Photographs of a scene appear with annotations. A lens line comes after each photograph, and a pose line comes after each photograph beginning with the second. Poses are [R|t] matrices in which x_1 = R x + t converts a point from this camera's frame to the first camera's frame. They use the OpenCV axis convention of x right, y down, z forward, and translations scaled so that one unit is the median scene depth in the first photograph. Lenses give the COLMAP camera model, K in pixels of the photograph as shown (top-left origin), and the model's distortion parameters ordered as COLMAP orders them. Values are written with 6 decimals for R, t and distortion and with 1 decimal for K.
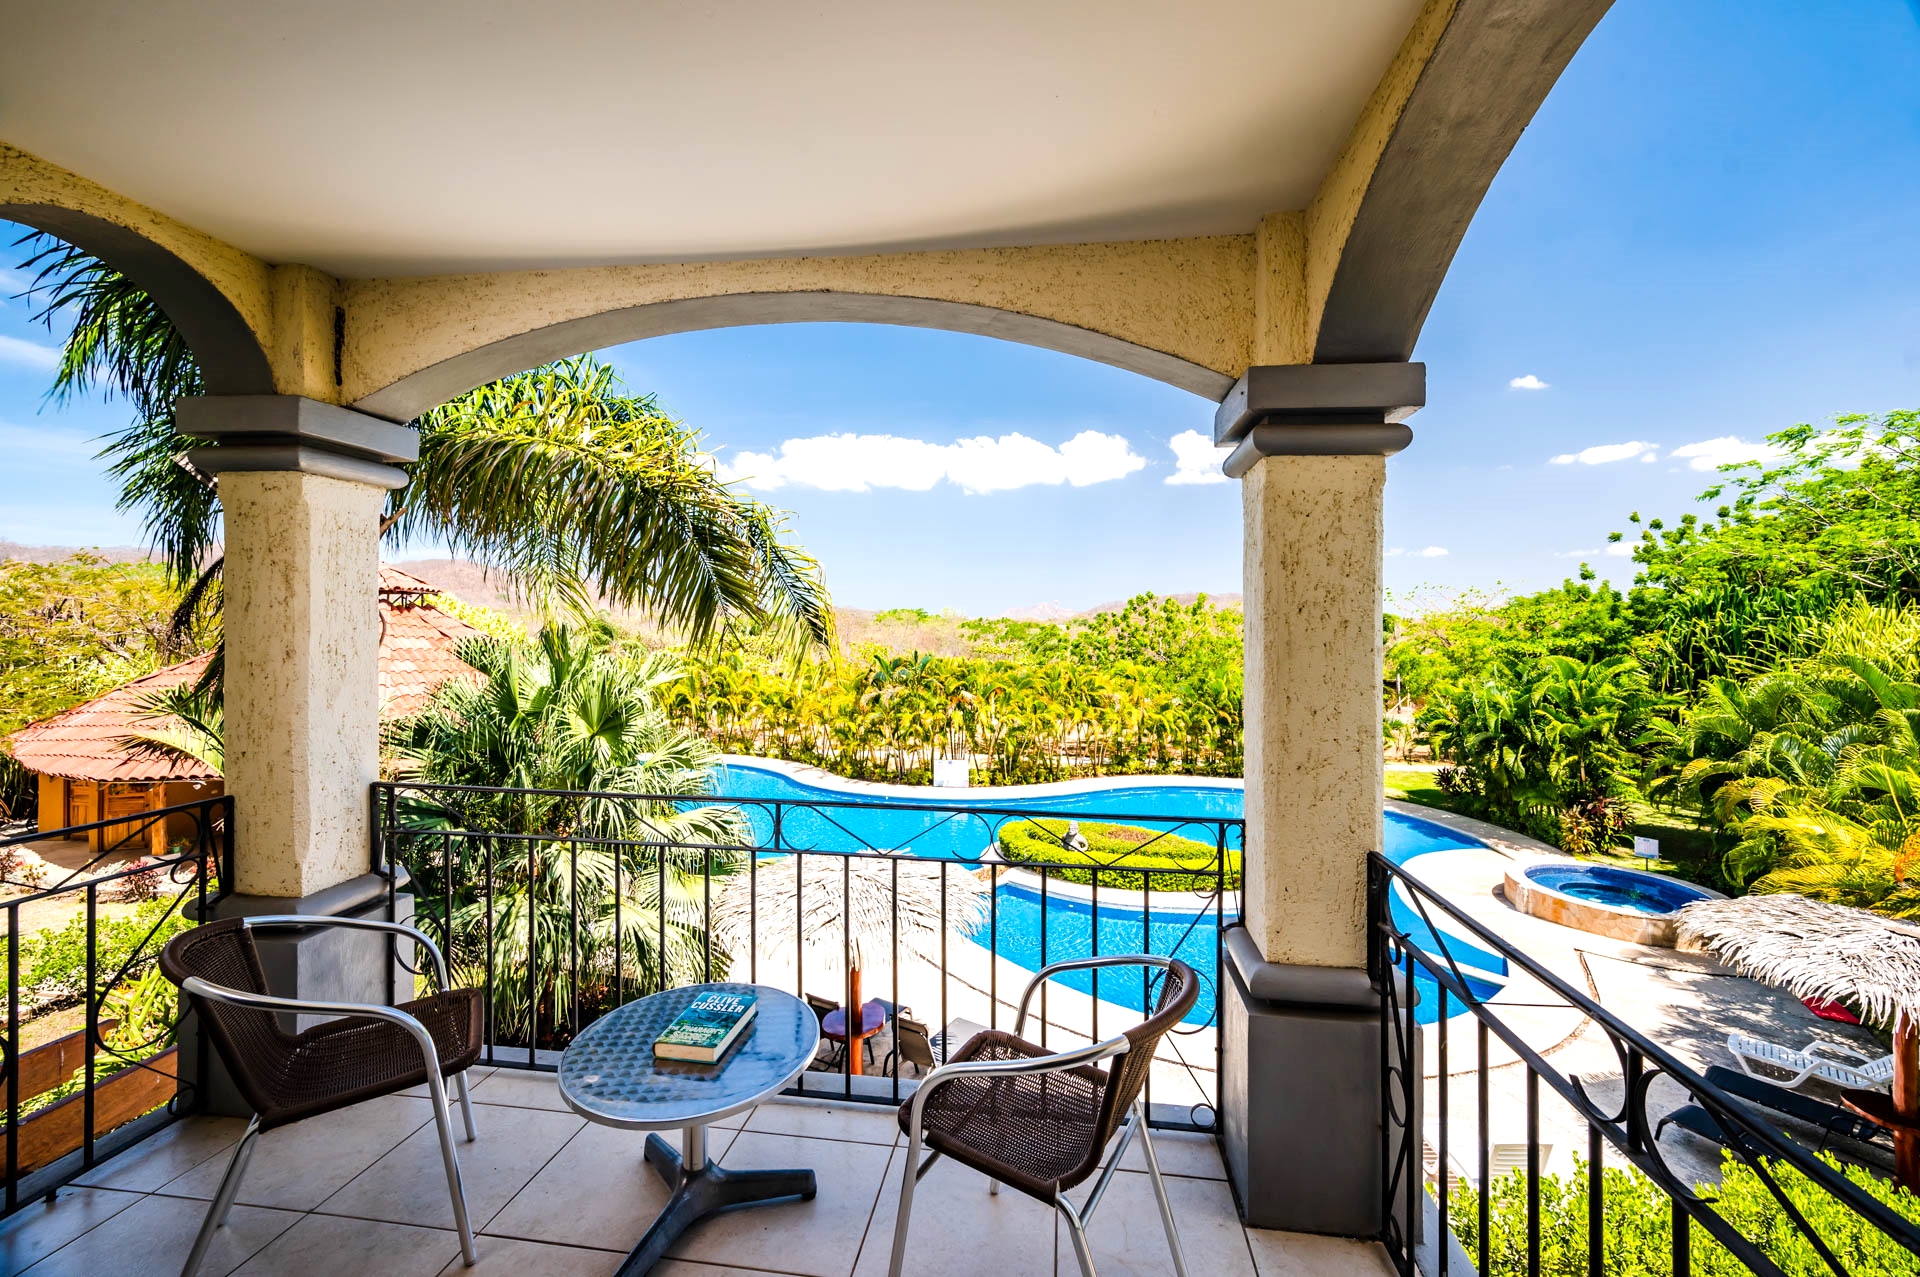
lens RADIAL K [[771.3, 0, 965.1], [0, 771.3, 619.0], [0, 0, 1]] dist [-0.001290, -0.000243]
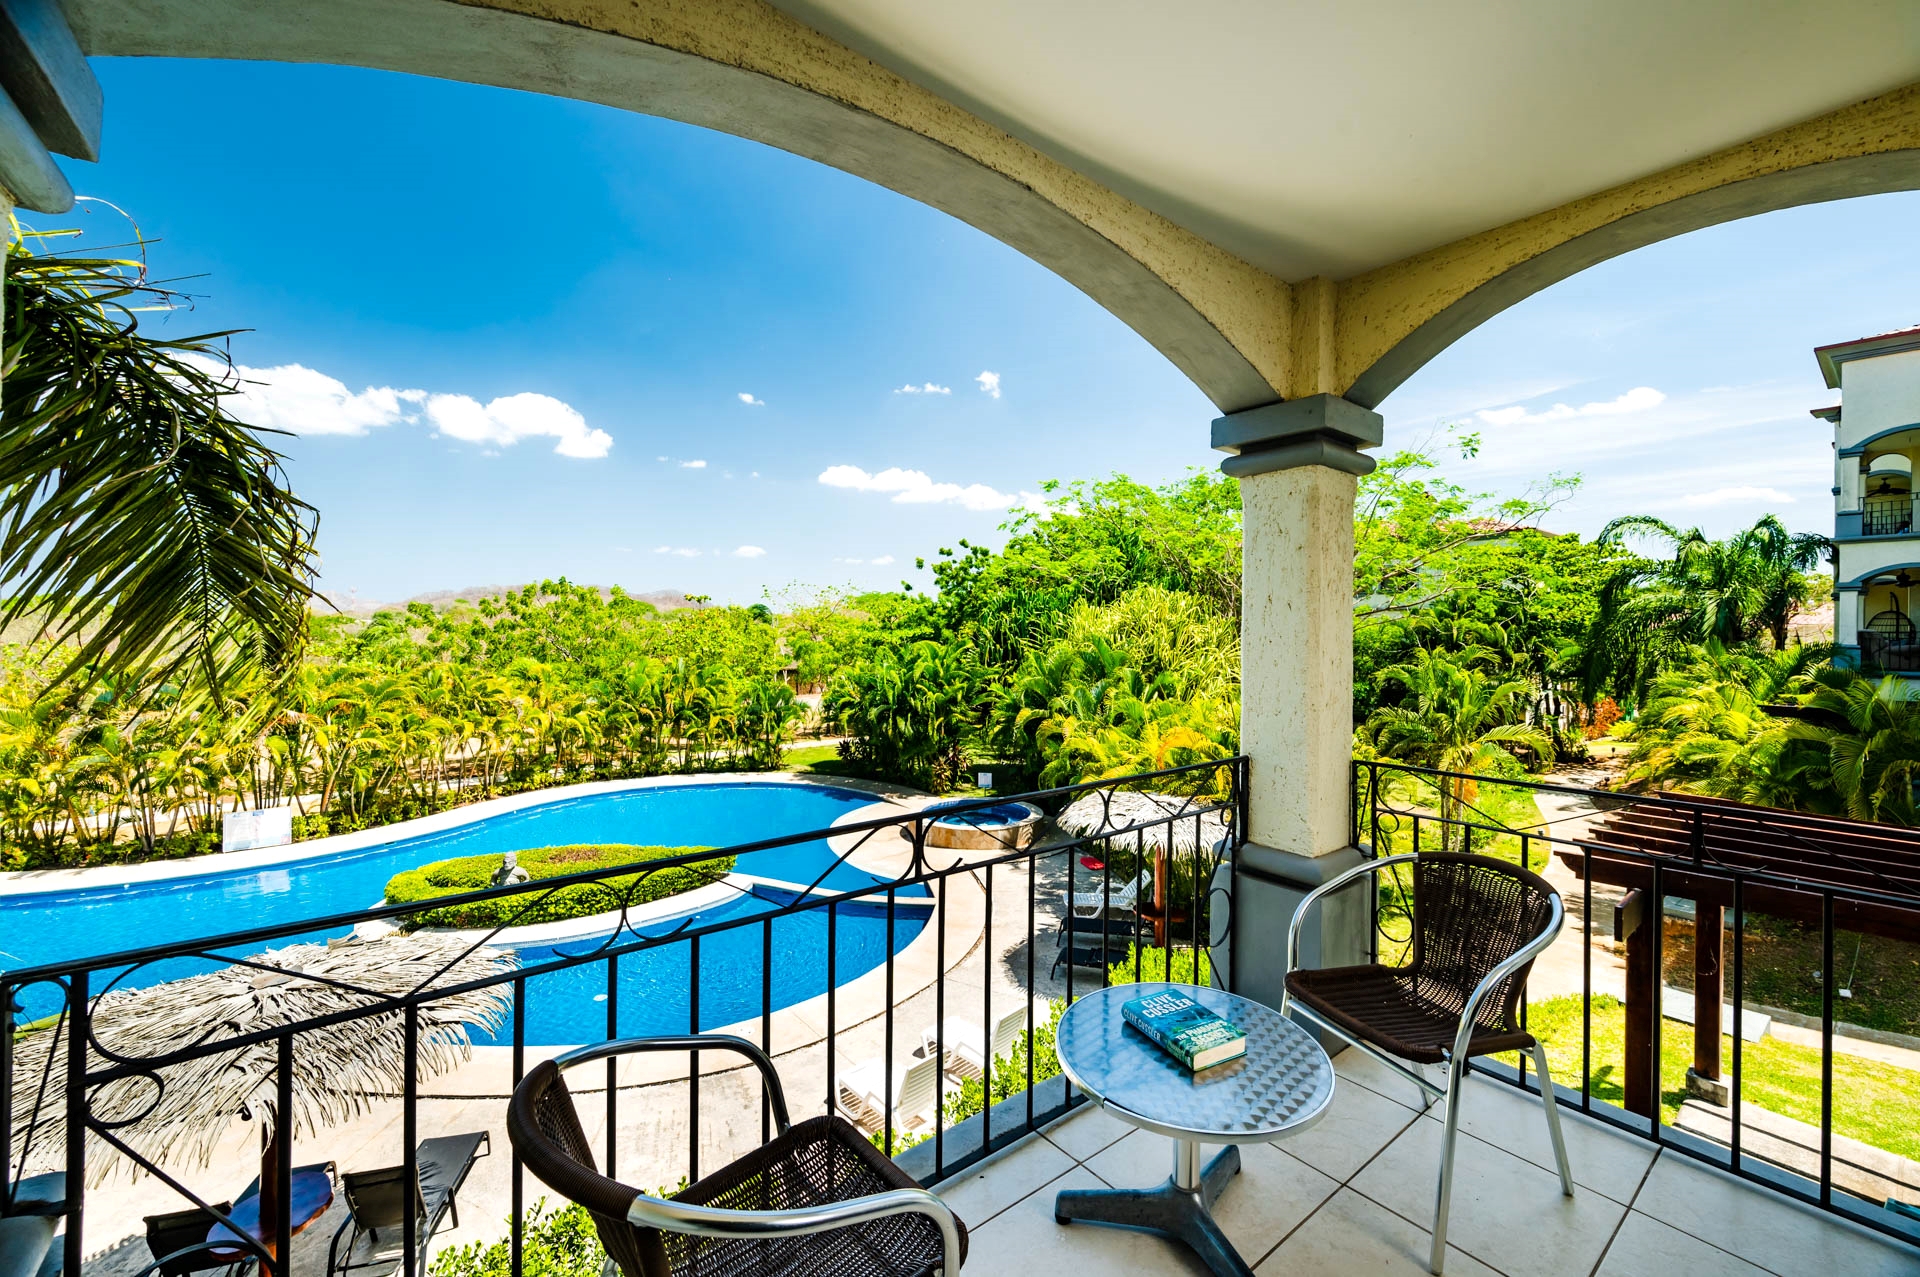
lens RADIAL K [[771.3, 0, 994.2], [0, 771.3, 623.5], [0, 0, 1]] dist [-0.001290, -0.000243]
pose [[0.688178, -0.005201, 0.725523, -0.147756], [-0.004483, 0.999925, 0.011421, 0.006666], [-0.725528, -0.011112, 0.688103, 0.081273]]
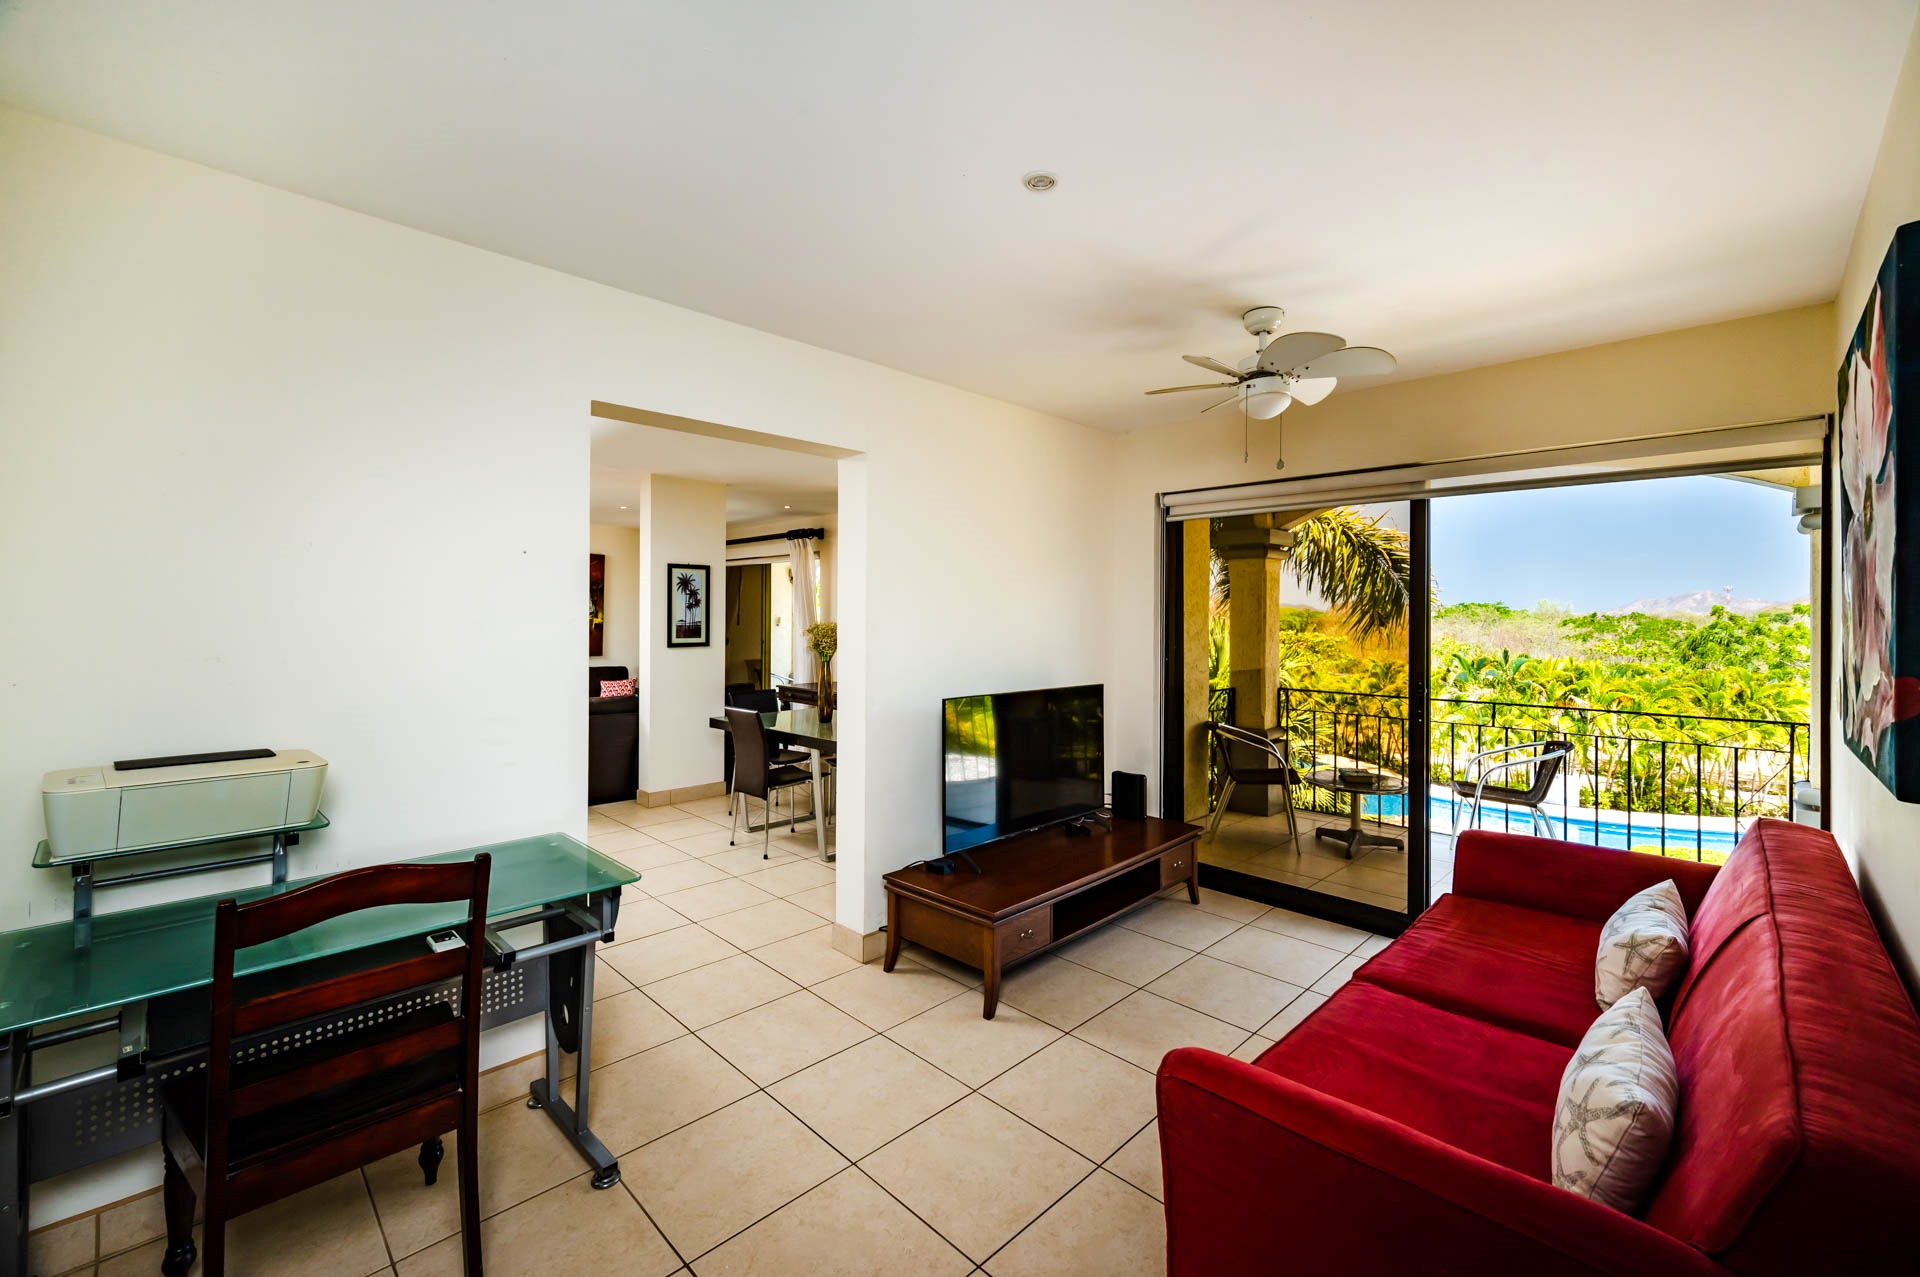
lens RADIAL K [[771.3, 0, 978.5], [0, 771.3, 633.2], [0, 0, 1]] dist [-0.001290, -0.000243]
pose [[0.793956, 0.004532, -0.607958, -0.013022], [0.008046, 0.999806, 0.017962, 0.000003], [0.607922, -0.019153, 0.793766, -0.241427]]
